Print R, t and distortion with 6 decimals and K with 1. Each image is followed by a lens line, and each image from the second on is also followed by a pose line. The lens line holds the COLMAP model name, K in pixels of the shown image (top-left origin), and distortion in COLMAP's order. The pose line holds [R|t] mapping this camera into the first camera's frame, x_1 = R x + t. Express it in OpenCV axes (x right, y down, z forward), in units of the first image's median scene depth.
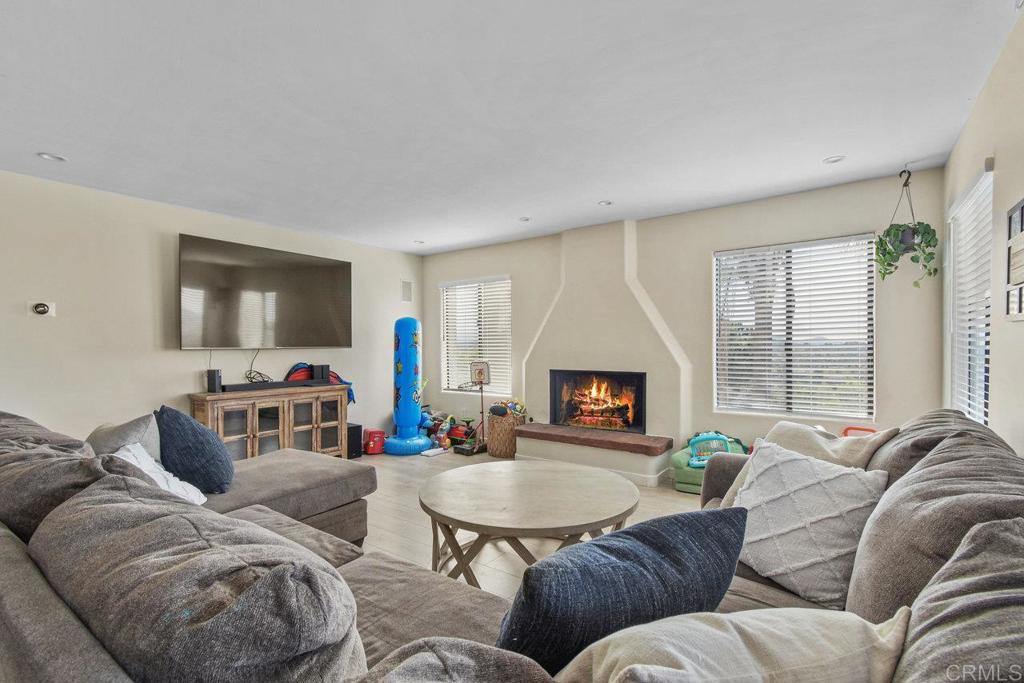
lens RADIAL K [[462.1, 0, 512.0], [0, 462.1, 341.5], [0, 0, 1]] dist [-0.001003, -0.000114]
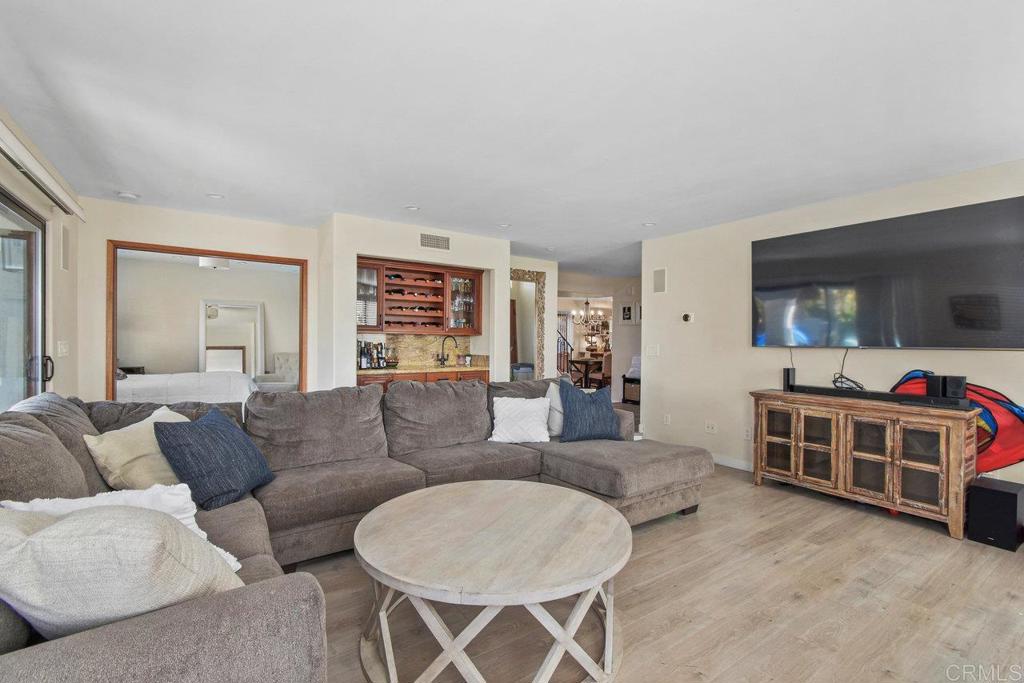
lens RADIAL K [[462.1, 0, 512.0], [0, 462.1, 341.5], [0, 0, 1]] dist [-0.001003, -0.000114]
pose [[-0.323967, -0.008246, -0.946032, 0.414859], [-0.012863, 0.999908, -0.004311, 0.015203], [0.945981, 0.010772, -0.324043, 0.686830]]
